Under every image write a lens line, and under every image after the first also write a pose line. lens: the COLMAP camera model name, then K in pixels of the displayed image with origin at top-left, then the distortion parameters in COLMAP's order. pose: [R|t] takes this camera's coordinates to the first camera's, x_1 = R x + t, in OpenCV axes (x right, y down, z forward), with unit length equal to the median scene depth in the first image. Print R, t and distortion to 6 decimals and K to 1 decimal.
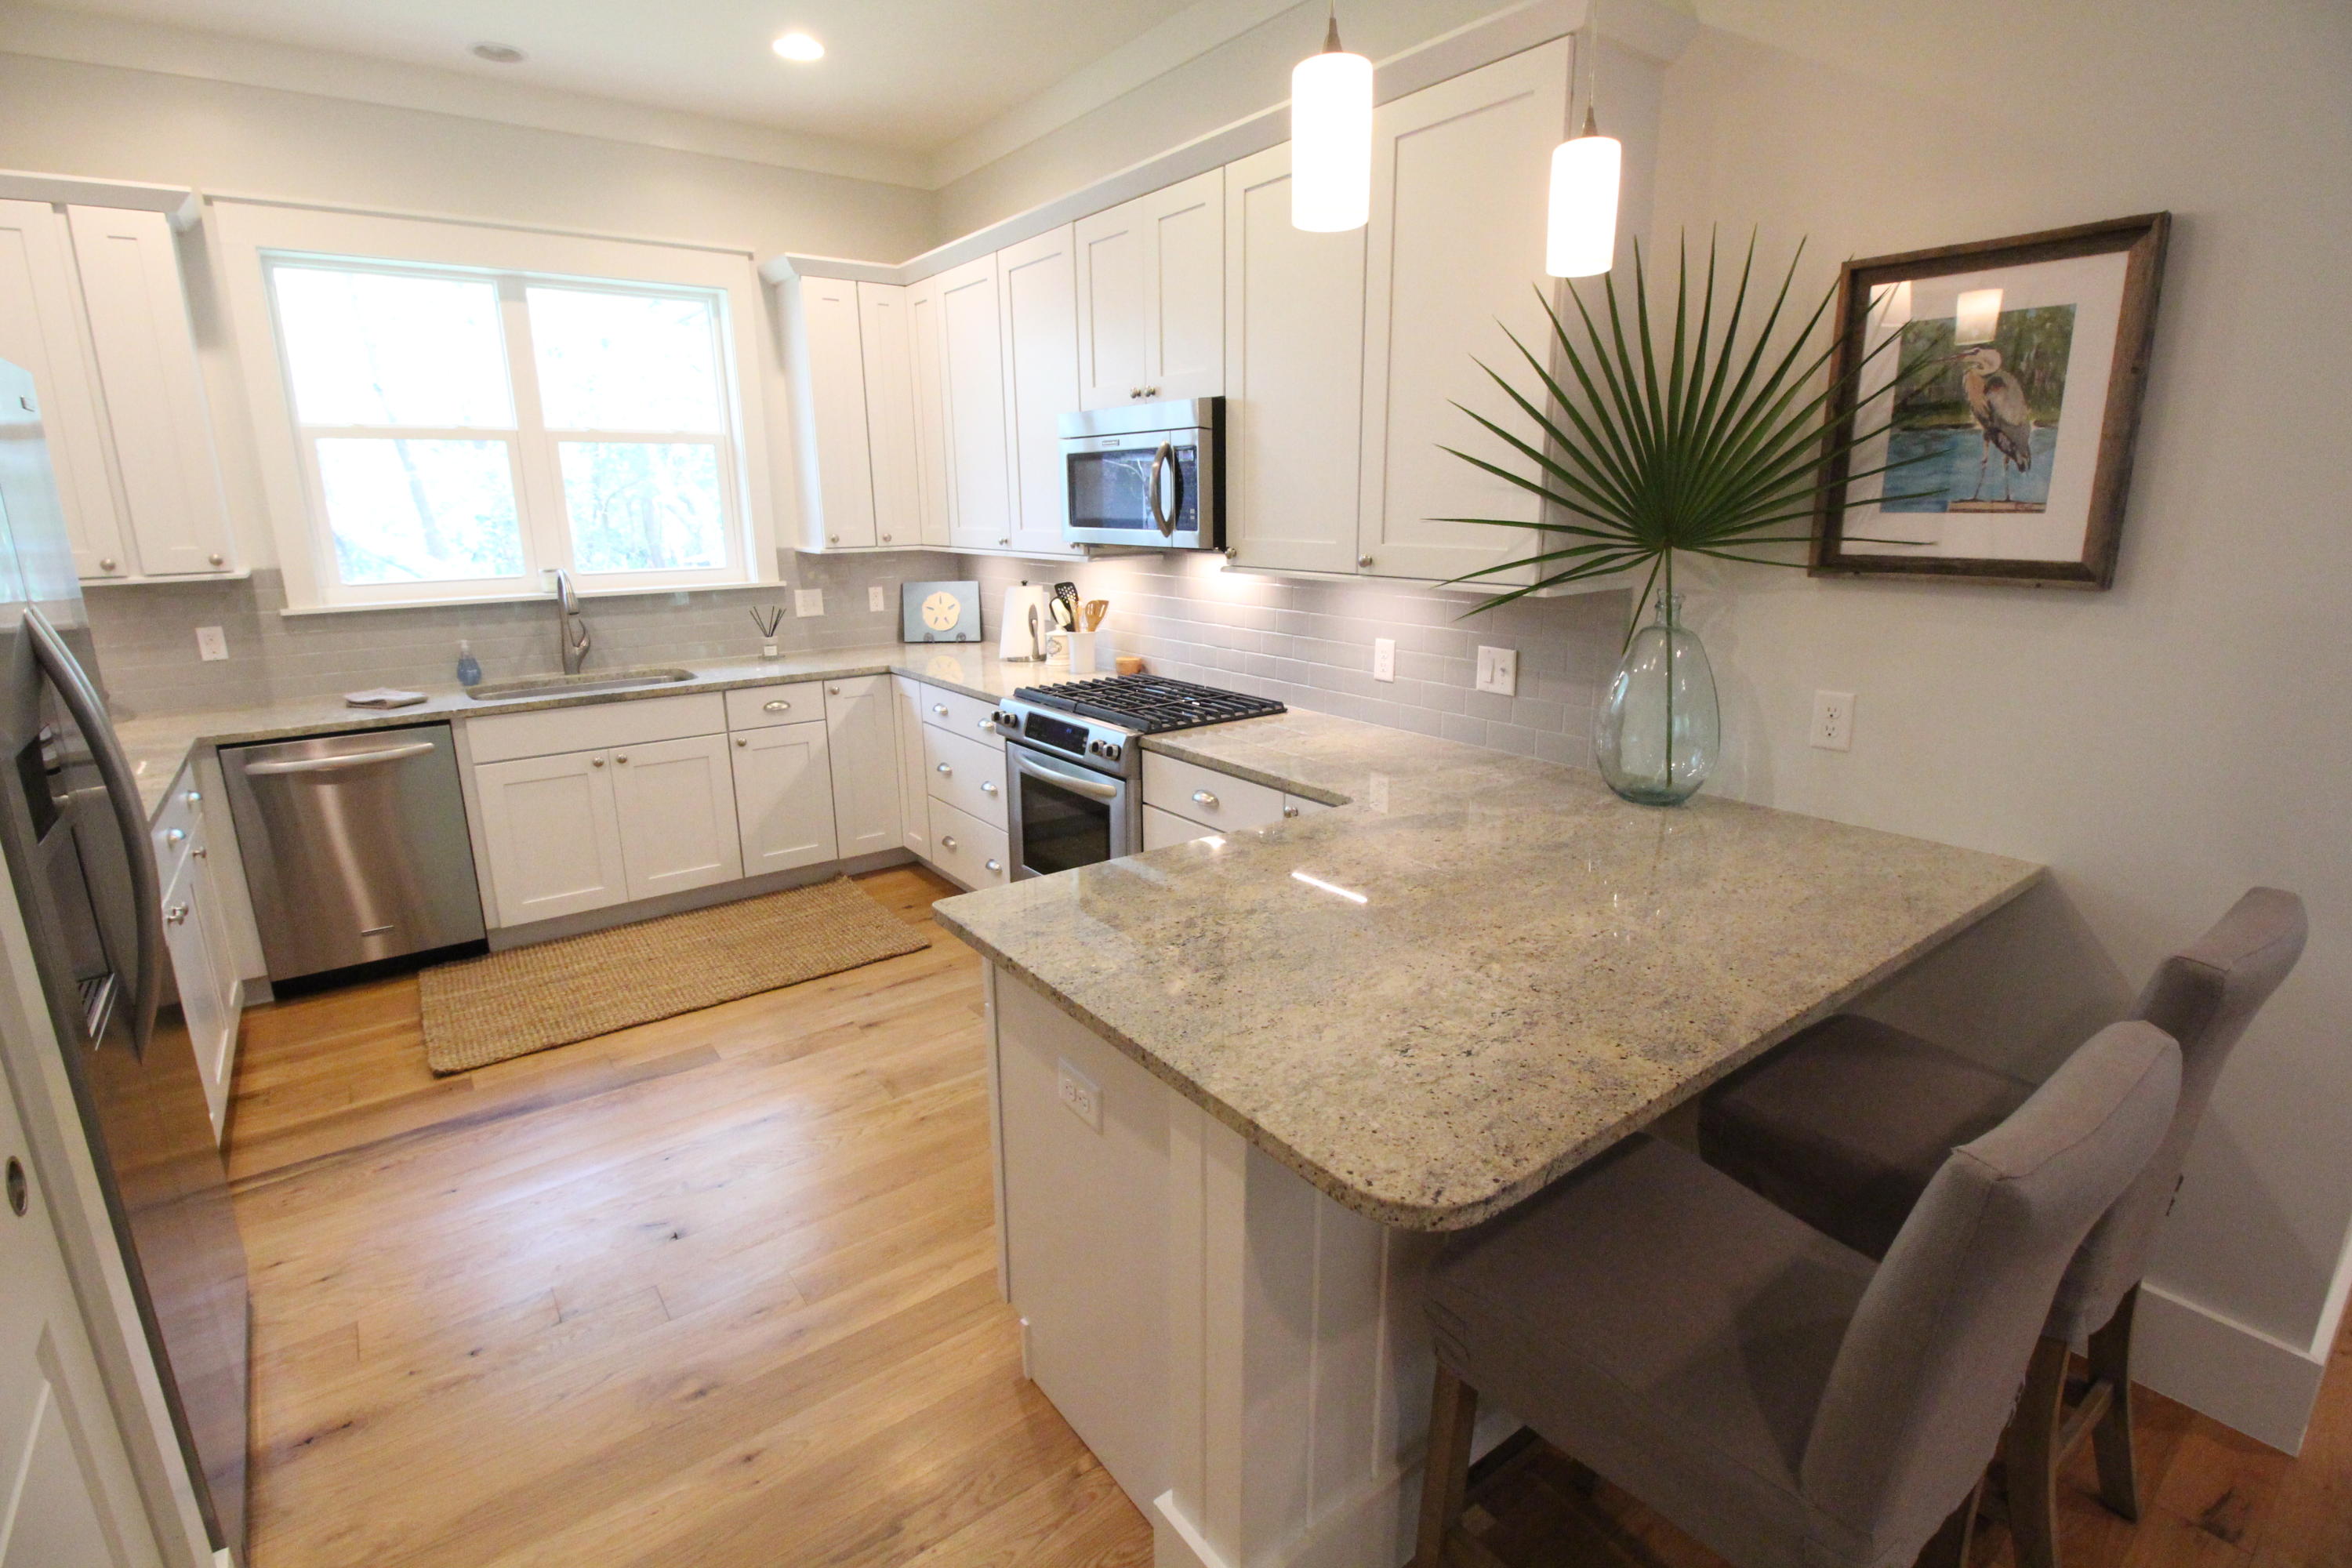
lens RADIAL K [[1106.7, 0, 1178.5], [0, 1106.7, 769.1], [0, 0, 1]] dist [0.004775, -0.016128]
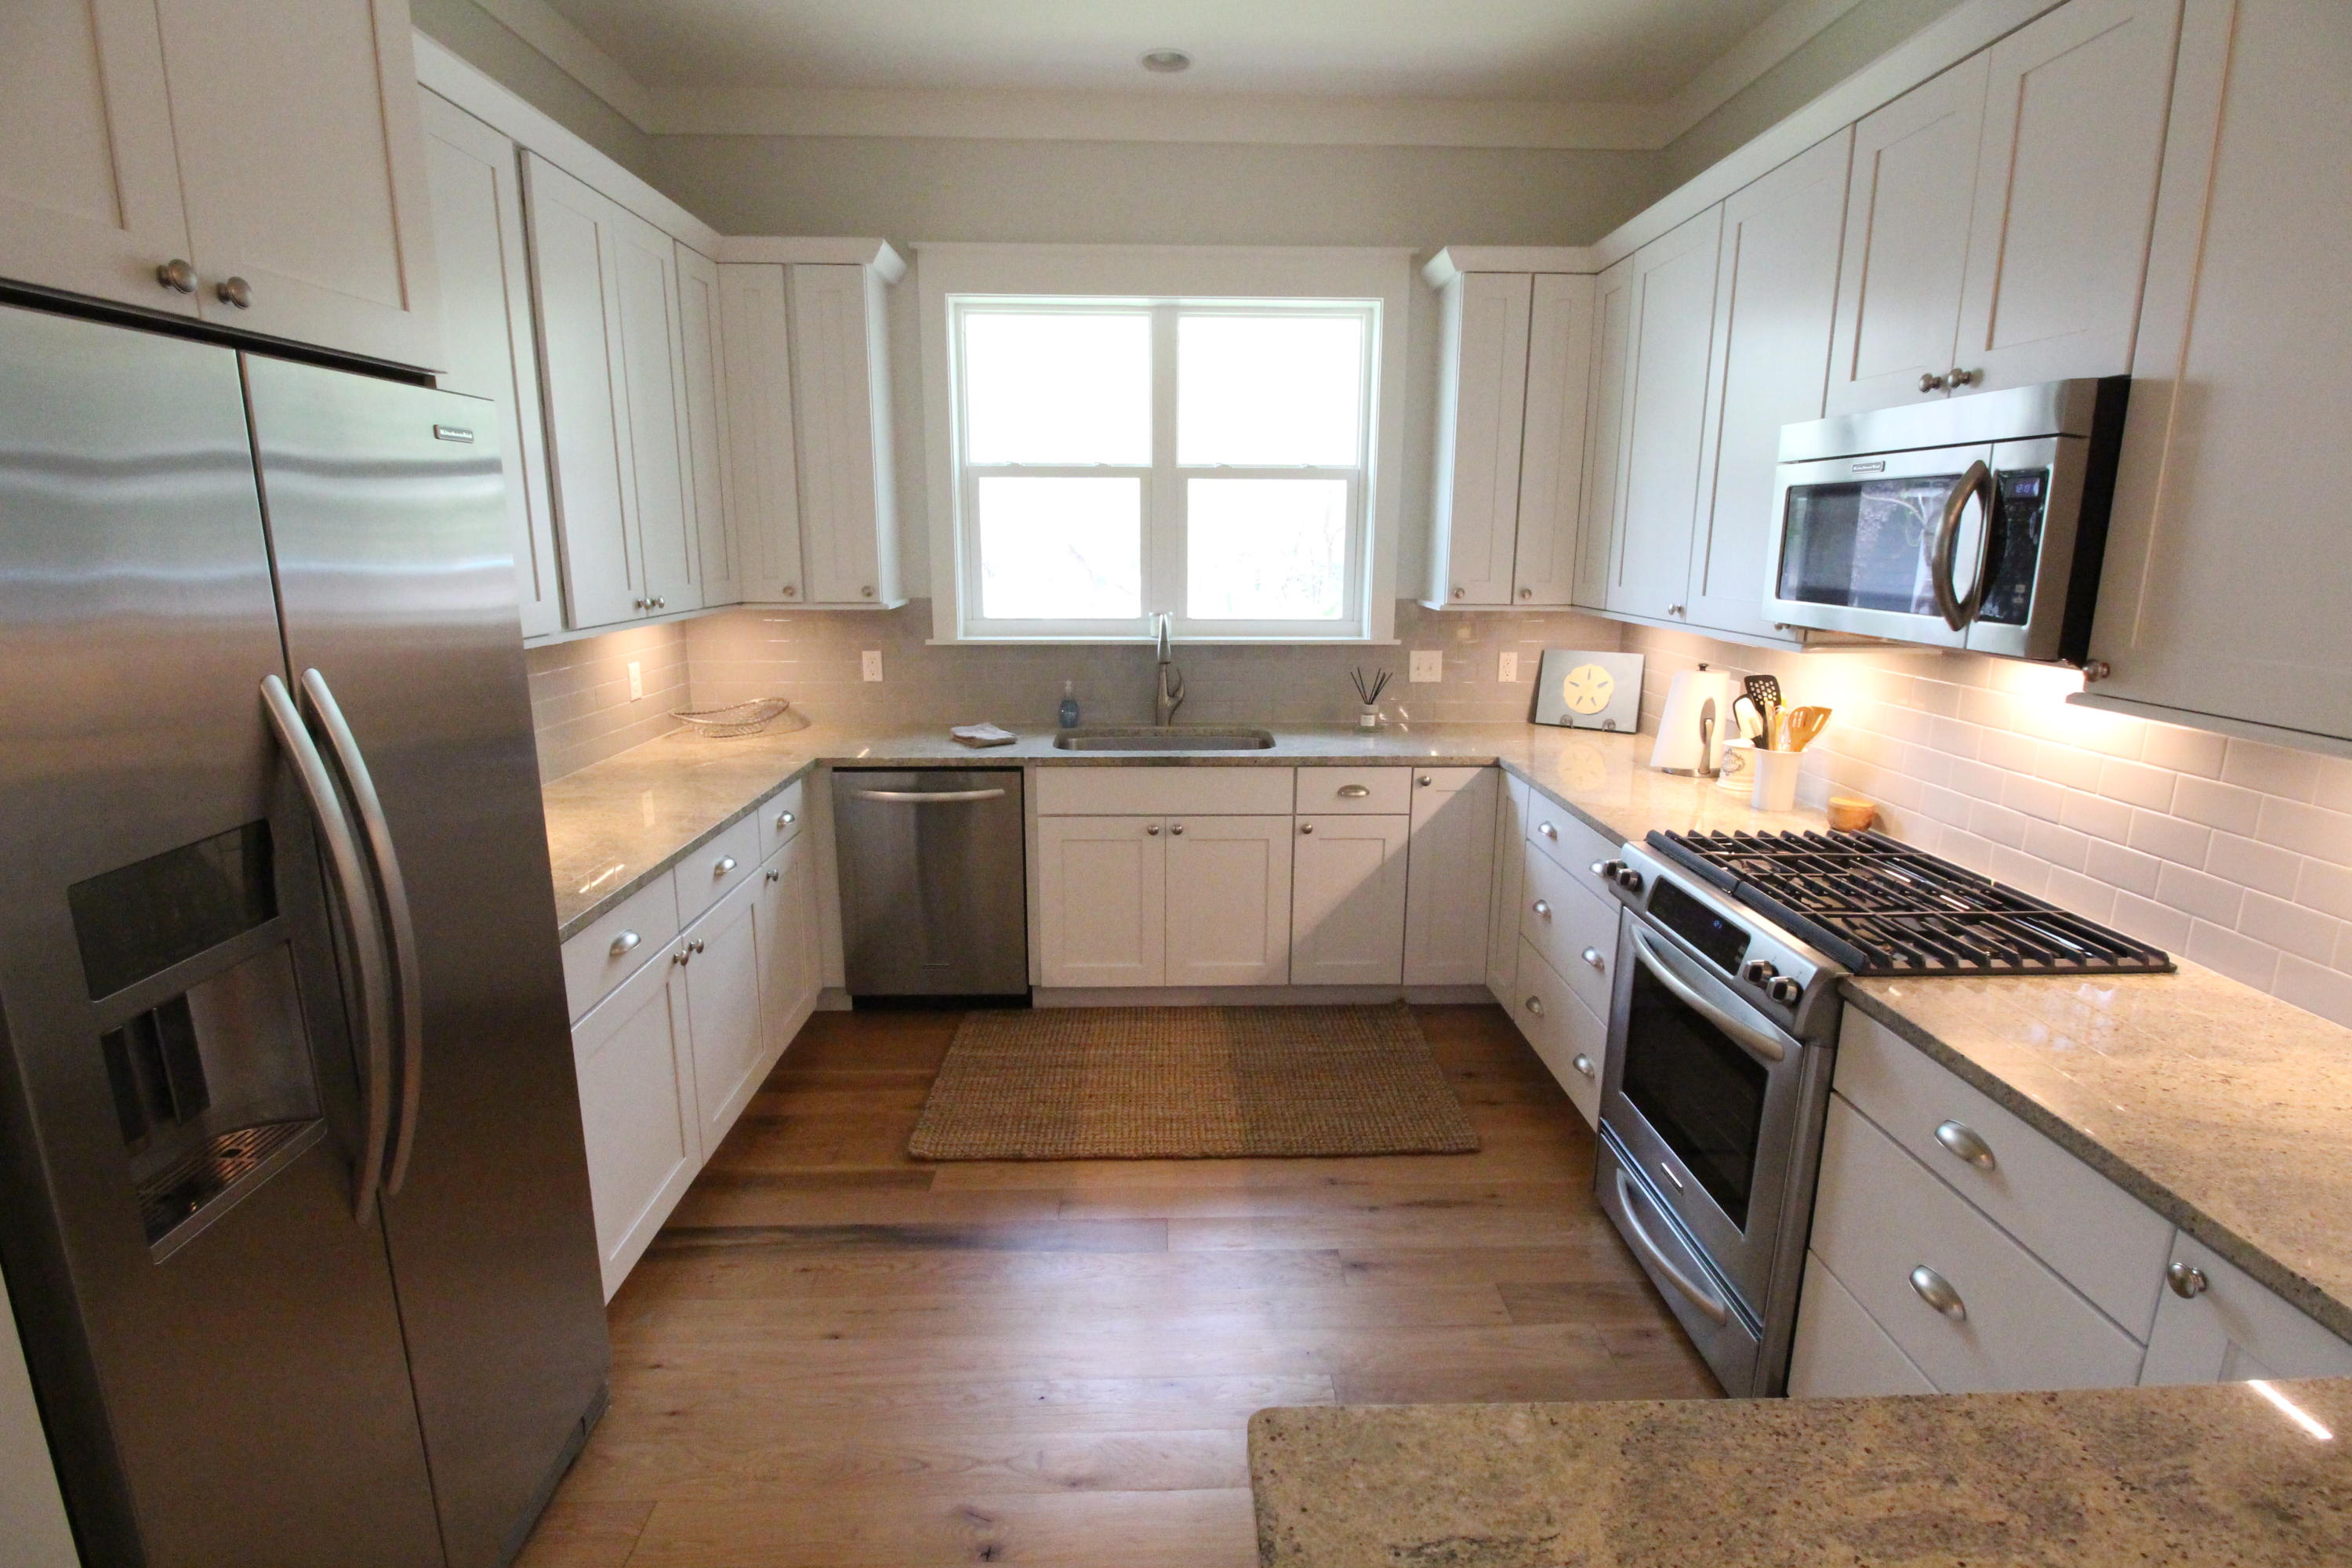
lens RADIAL K [[1106.7, 0, 1178.5], [0, 1106.7, 769.1], [0, 0, 1]] dist [0.004775, -0.016128]
pose [[0.817231, 0.133001, -0.560753, -0.007657], [-0.150683, 0.988471, 0.014846, -0.071515], [0.556263, 0.072364, 0.827850, 0.258876]]
